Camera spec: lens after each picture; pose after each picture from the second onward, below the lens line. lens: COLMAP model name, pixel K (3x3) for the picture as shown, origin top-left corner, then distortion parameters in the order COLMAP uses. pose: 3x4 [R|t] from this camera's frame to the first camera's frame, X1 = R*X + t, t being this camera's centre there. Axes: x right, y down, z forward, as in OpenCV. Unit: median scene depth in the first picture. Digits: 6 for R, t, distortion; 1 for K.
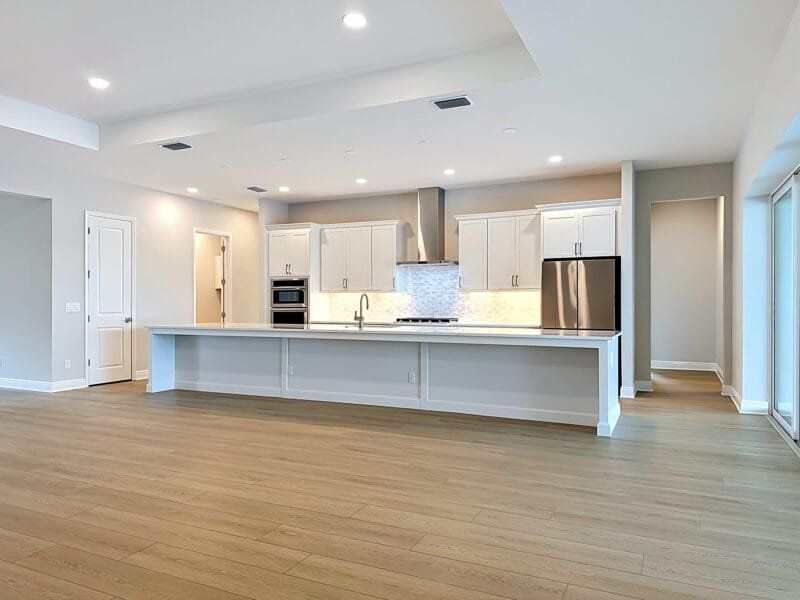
lens RADIAL K [[556.0, 0, 381.1], [0, 556.0, 297.3], [0, 0, 1]] dist [0.070841, -0.001811]
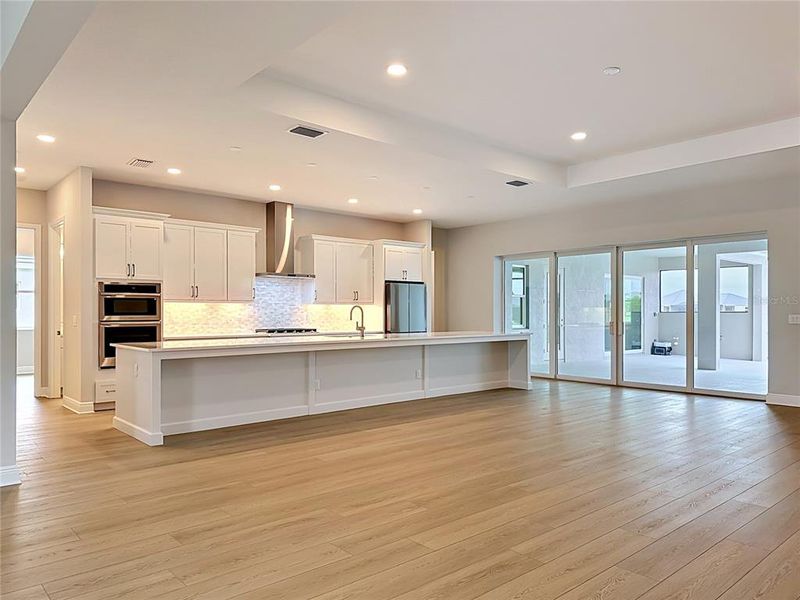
lens RADIAL K [[576.9, 0, 400.7], [0, 576.9, 310.4], [0, 0, 1]] dist [0.003754, 0.000378]
pose [[0.363603, 0.002926, 0.931549, -0.835037], [-0.006419, 0.999979, -0.000636, 0.002604], [-0.931532, -0.005749, 0.363614, 0.410860]]
